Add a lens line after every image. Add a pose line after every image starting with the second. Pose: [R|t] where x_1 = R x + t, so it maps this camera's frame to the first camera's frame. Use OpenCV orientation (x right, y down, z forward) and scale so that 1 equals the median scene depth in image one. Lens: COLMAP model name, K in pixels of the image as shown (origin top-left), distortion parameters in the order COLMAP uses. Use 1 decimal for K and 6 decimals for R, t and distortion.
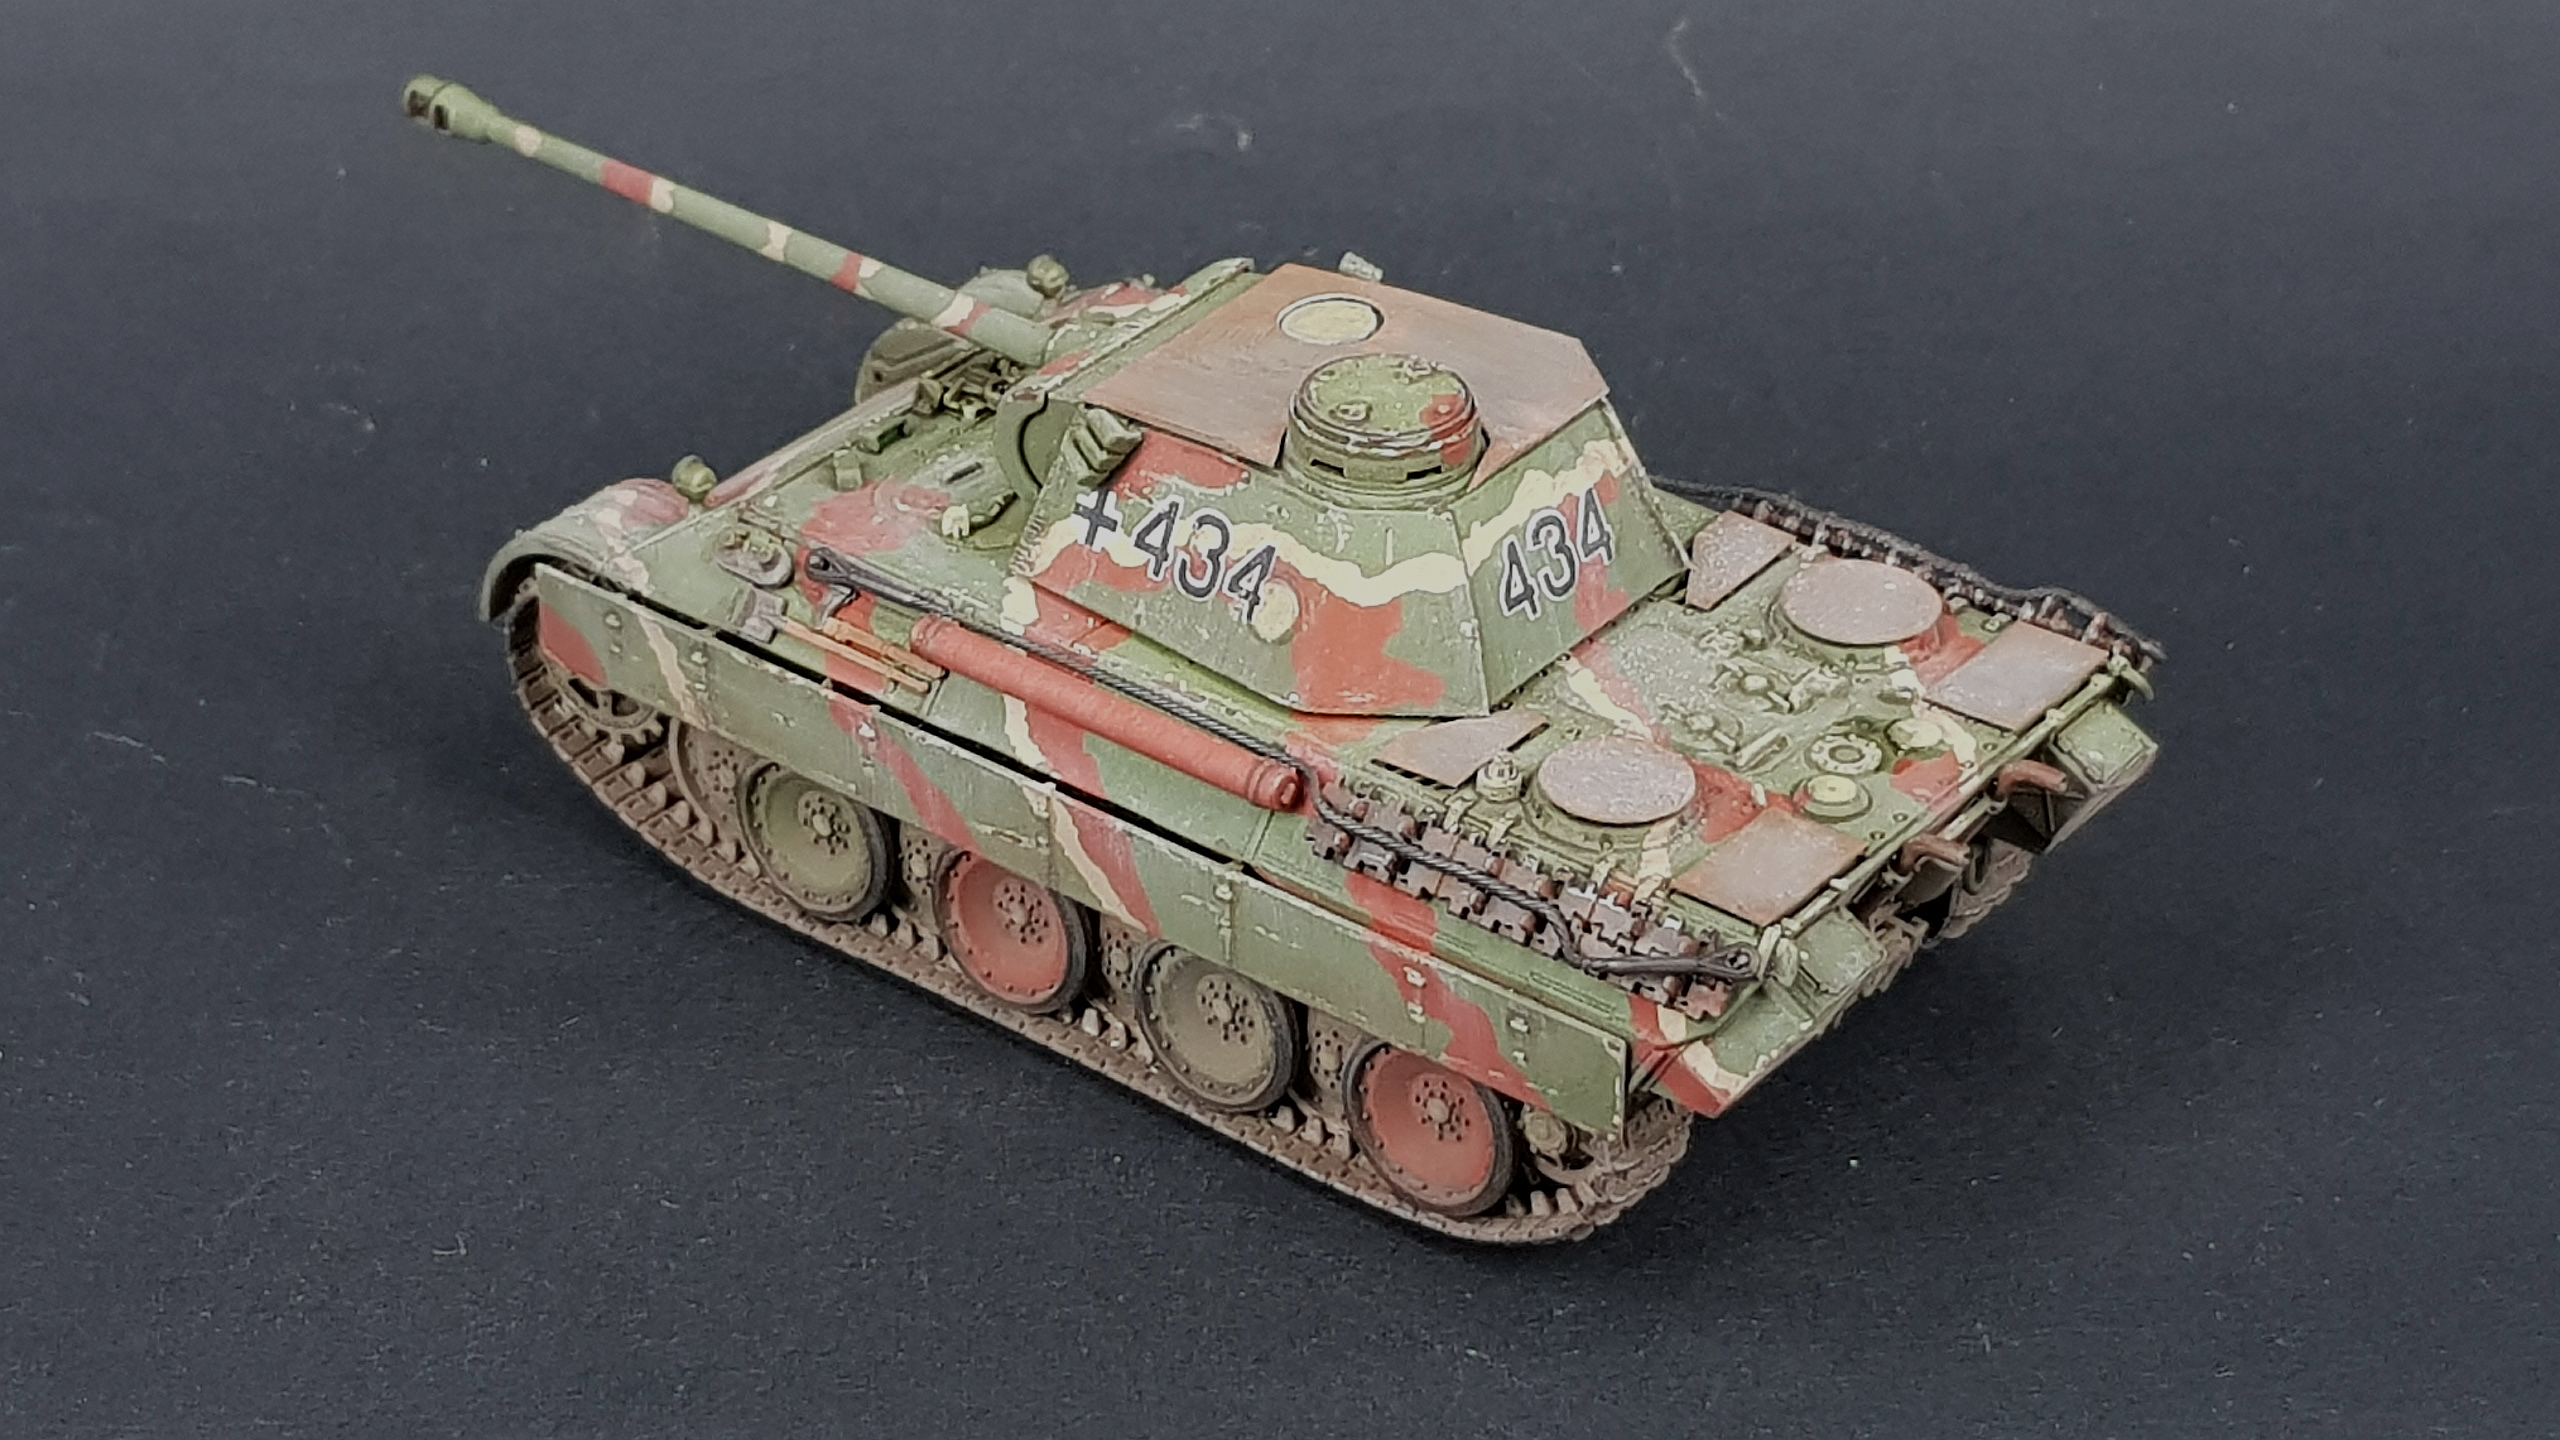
lens RADIAL K [[5807.5, 0, 1123.7], [0, 5807.5, 715.5], [0, 0, 1]] dist [0.108488, 0.271367]
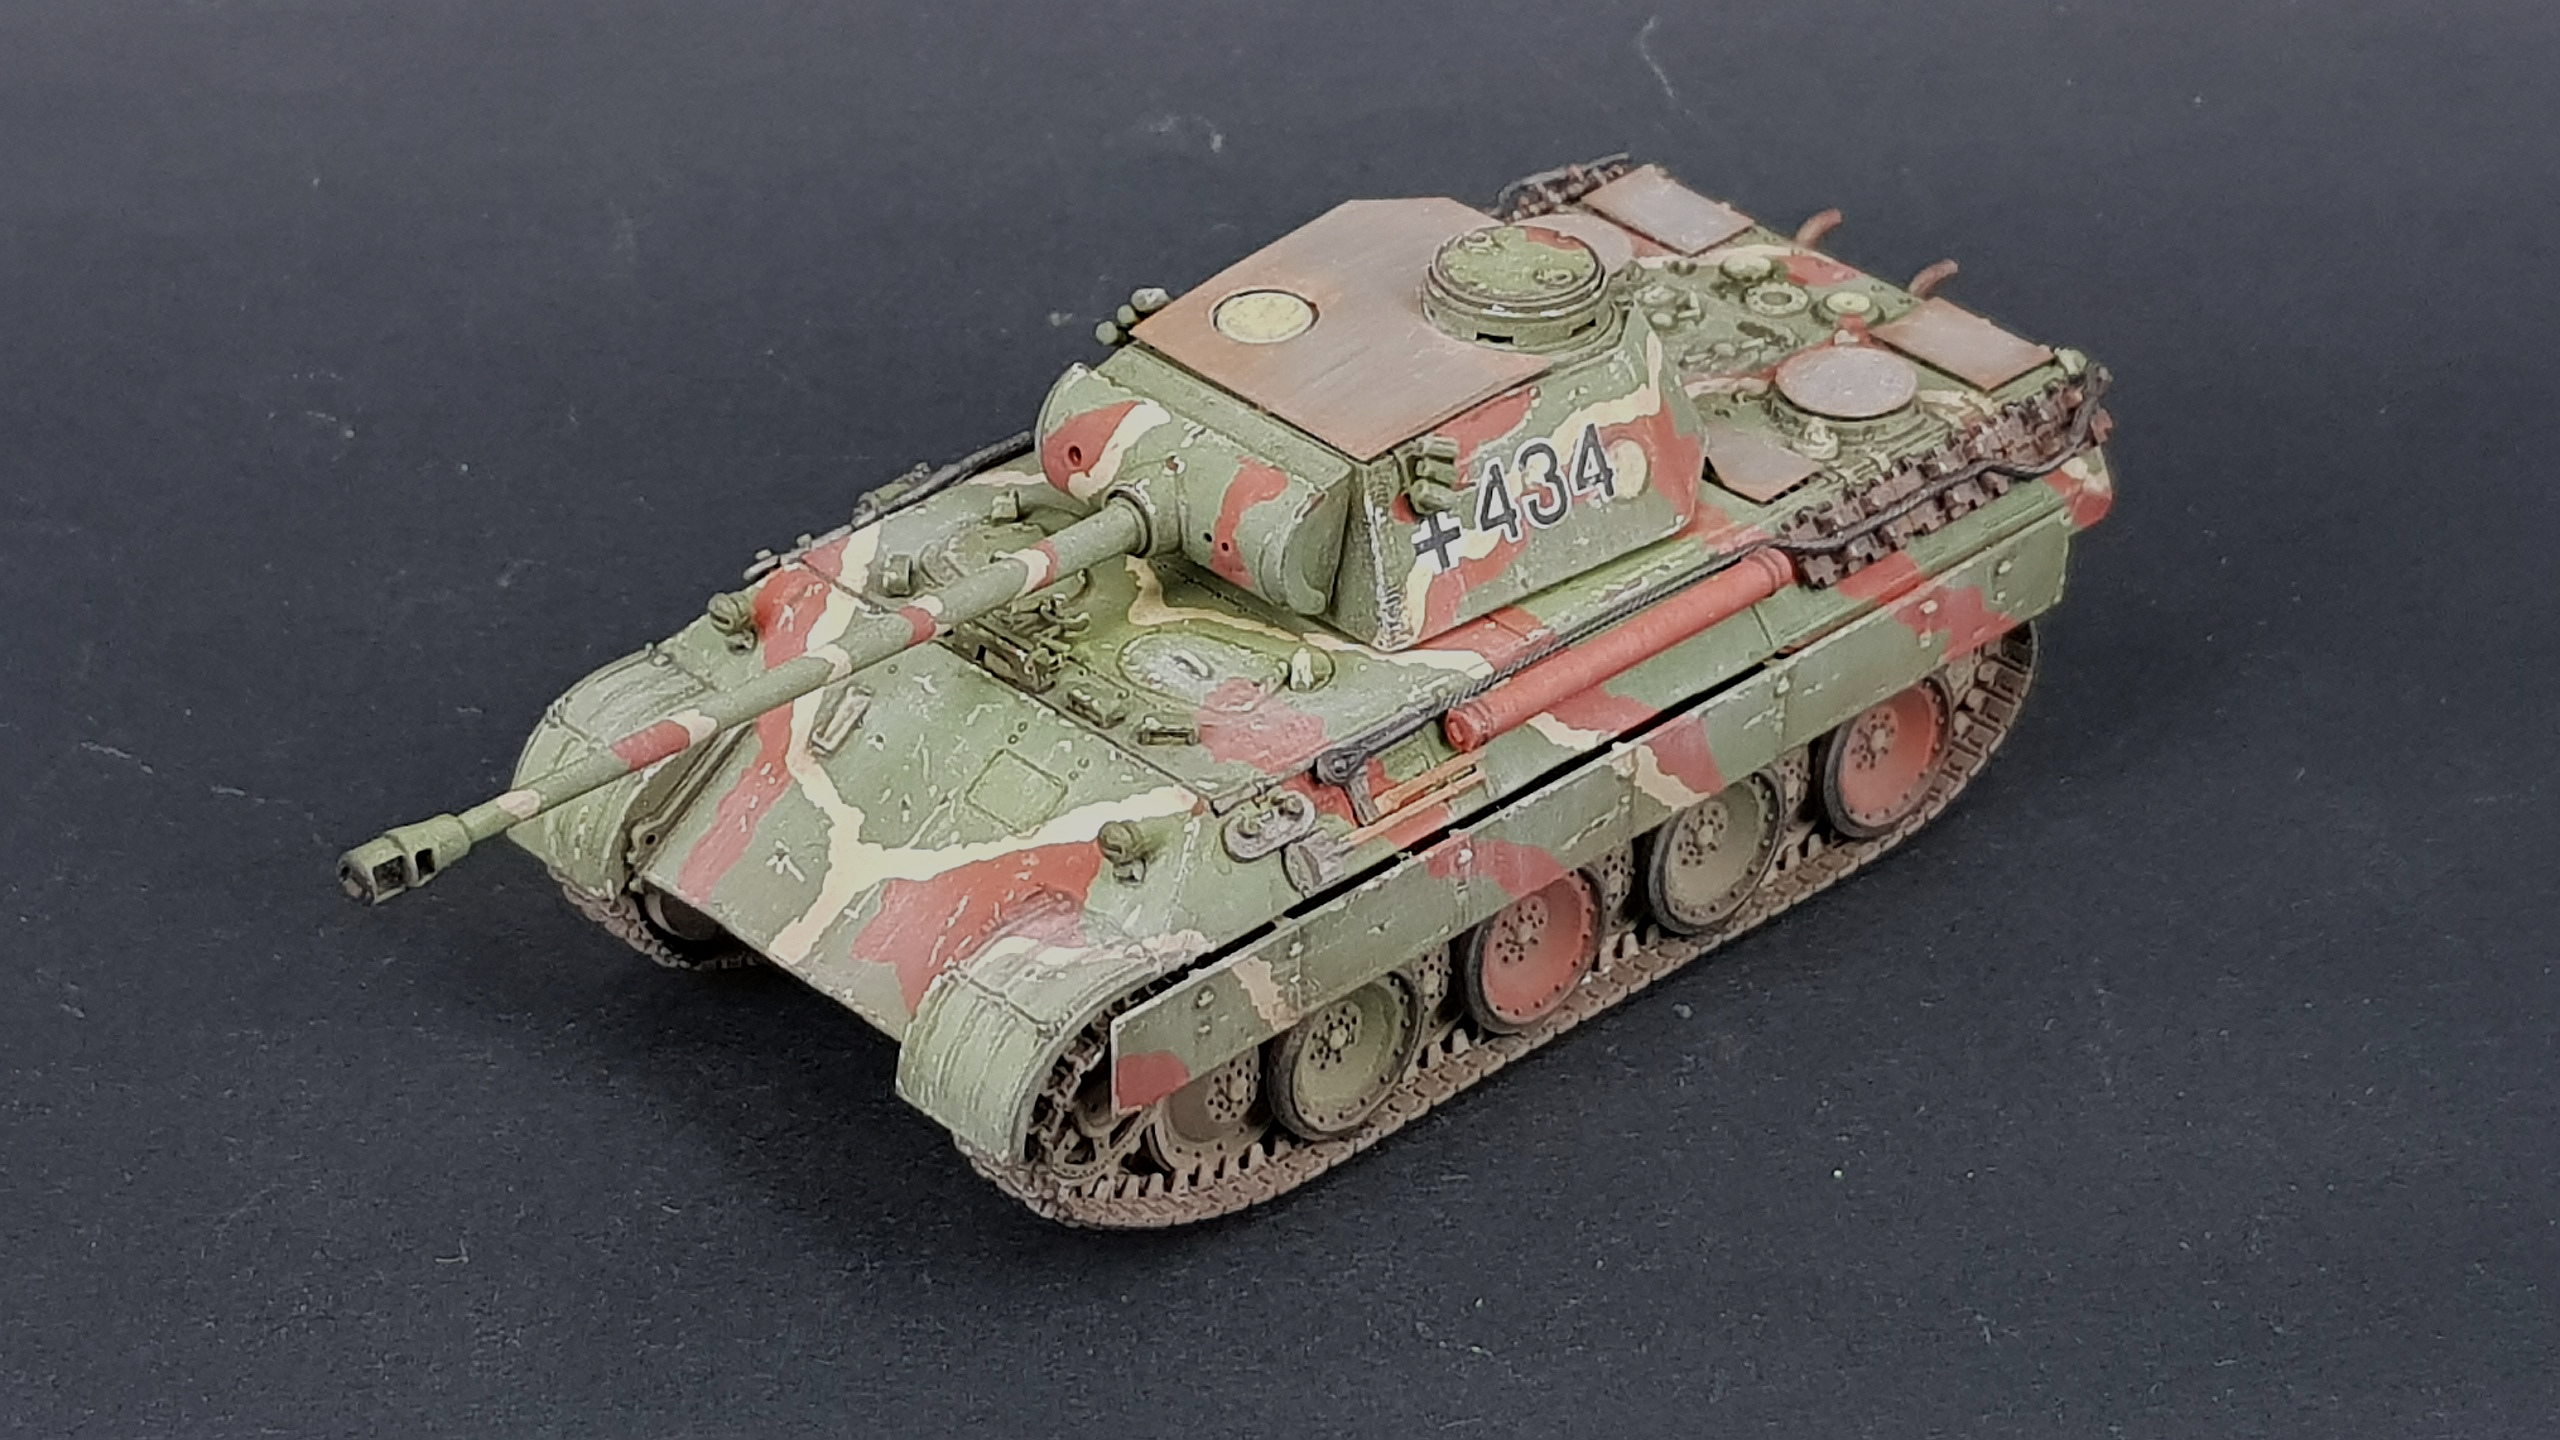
lens RADIAL K [[5807.5, 0, 1123.7], [0, 5807.5, 715.5], [0, 0, 1]] dist [0.108488, 0.271367]
pose [[0.145154, -0.525626, 0.838241, -0.875349], [0.534447, 0.754633, 0.380651, -0.425318], [-0.832644, 0.392743, 0.390457, 0.678248]]
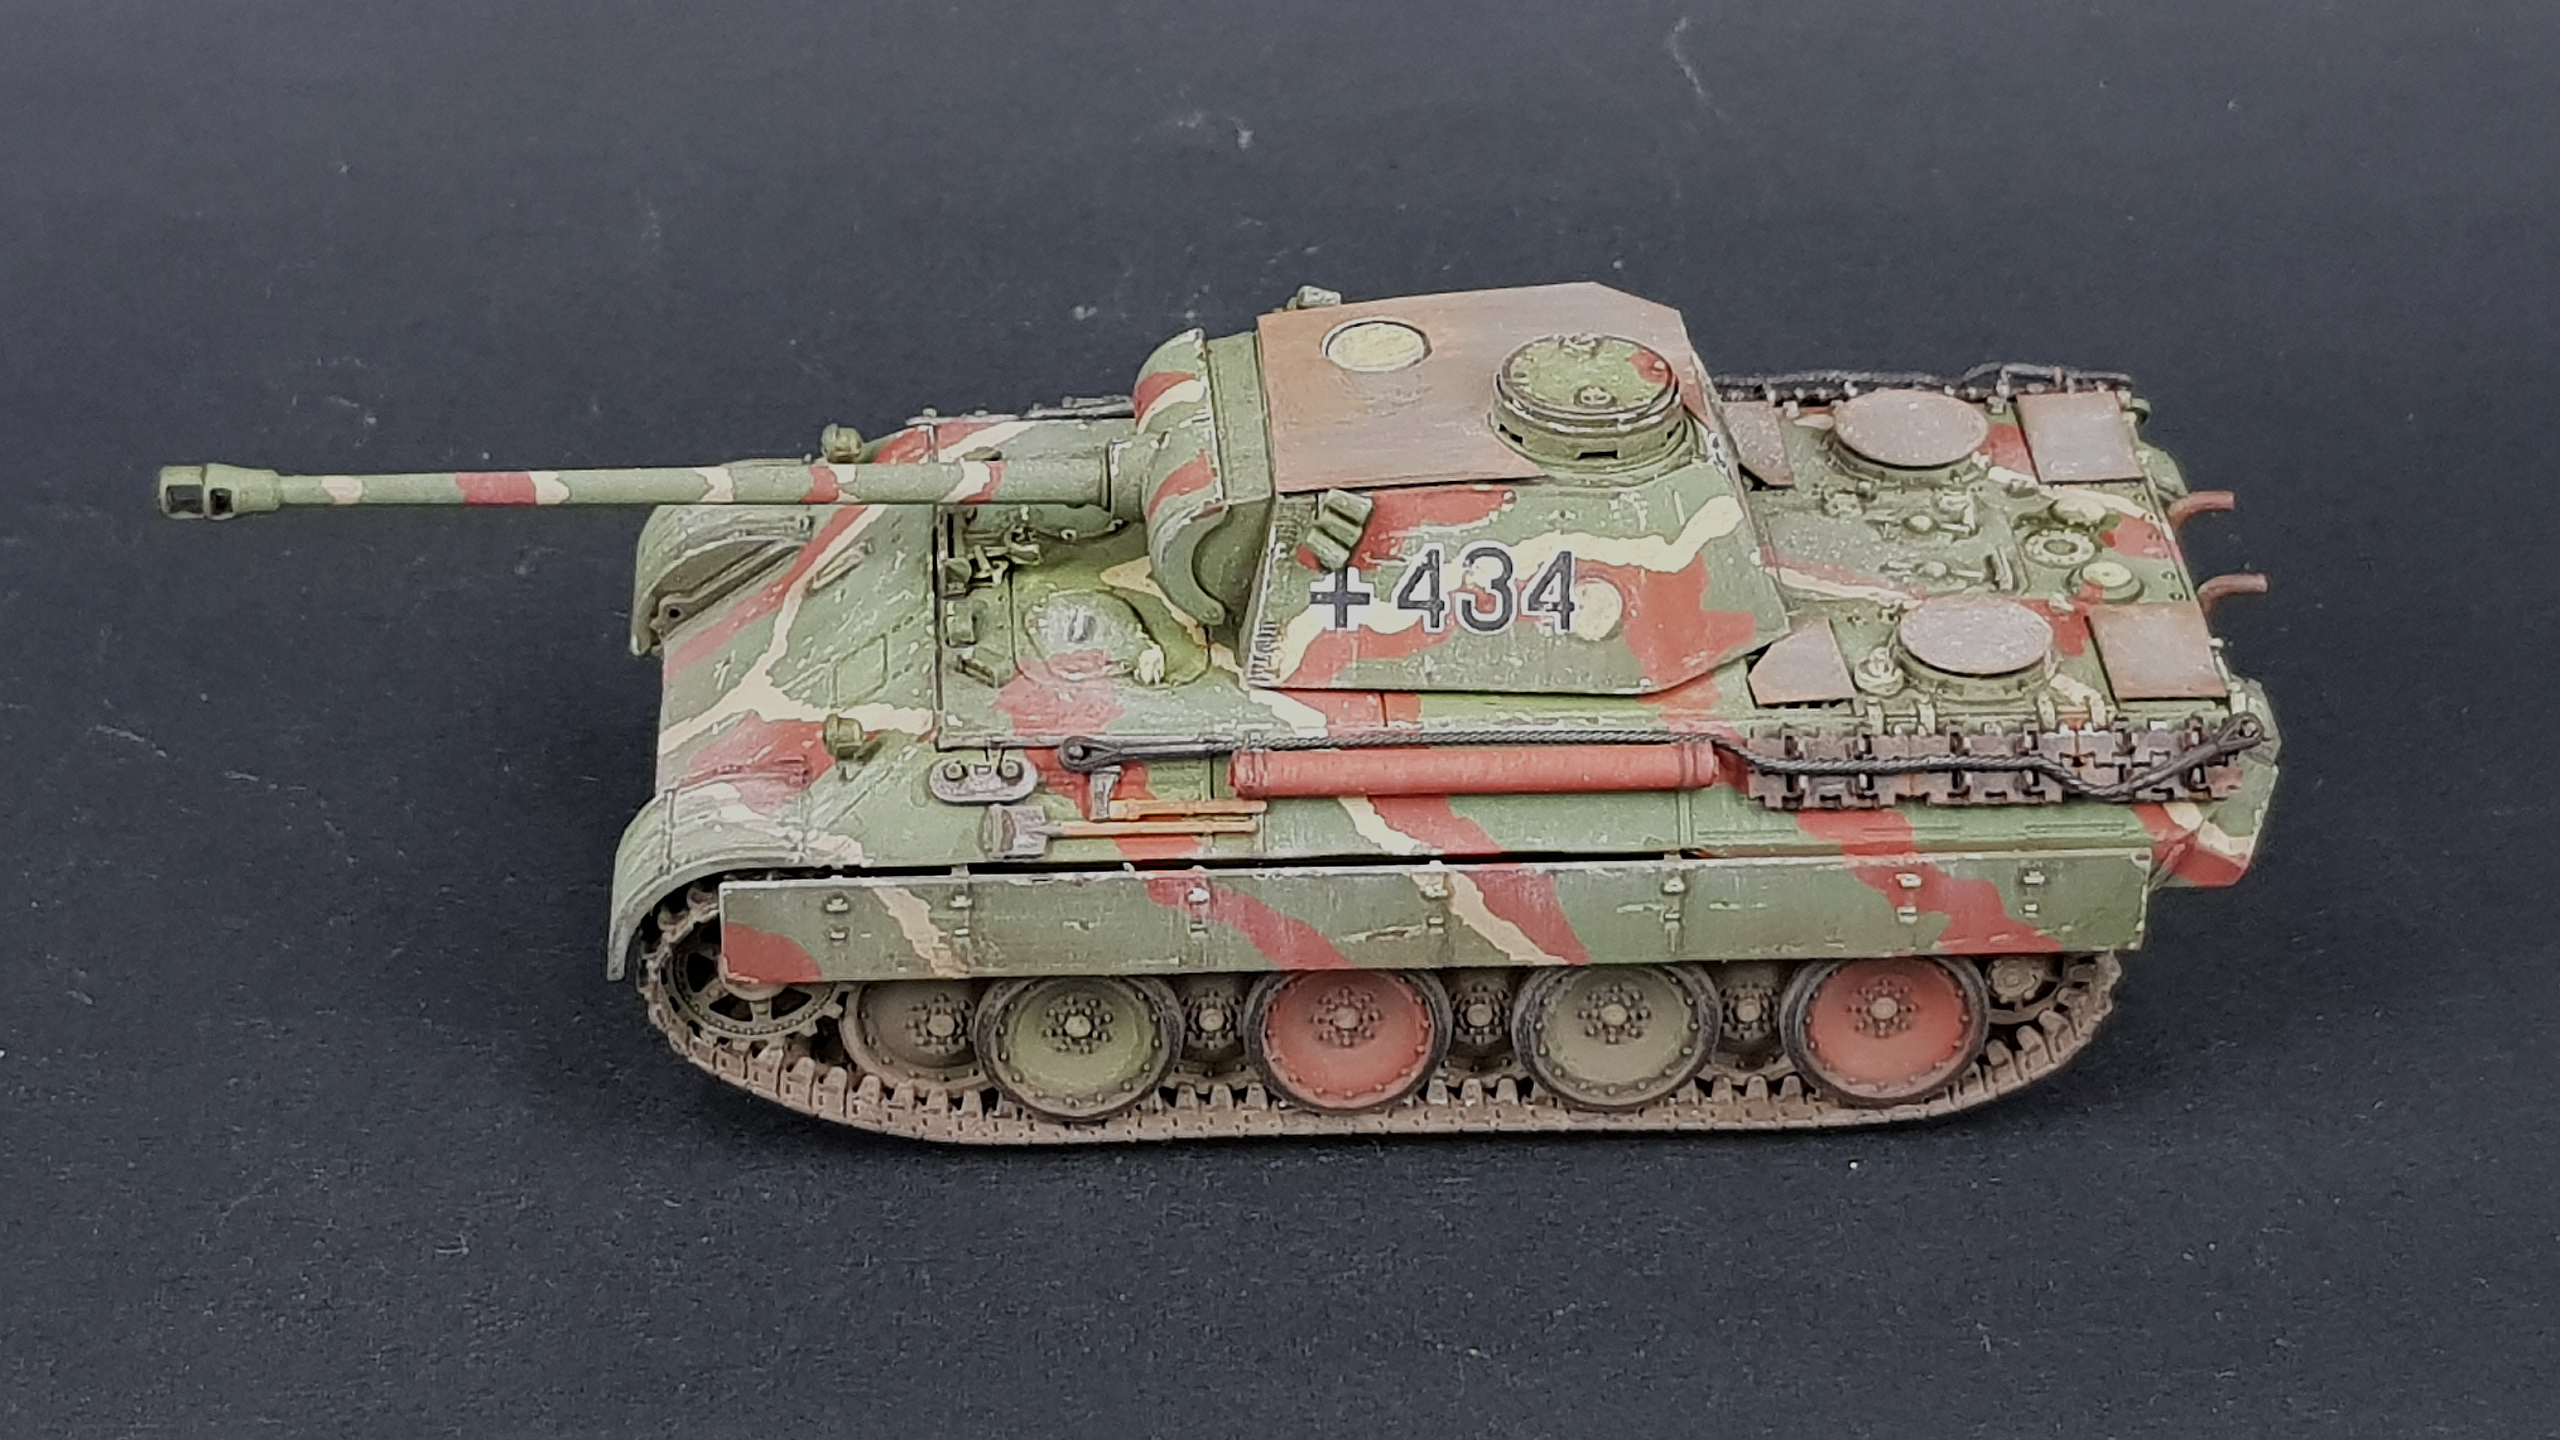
lens RADIAL K [[5807.5, 0, 1123.7], [0, 5807.5, 715.5], [0, 0, 1]] dist [0.108488, 0.271367]
pose [[0.751739, -0.347742, 0.560325, -0.595740], [0.352031, 0.930088, 0.104930, -0.133183], [-0.557641, 0.118372, 0.821599, 0.222817]]
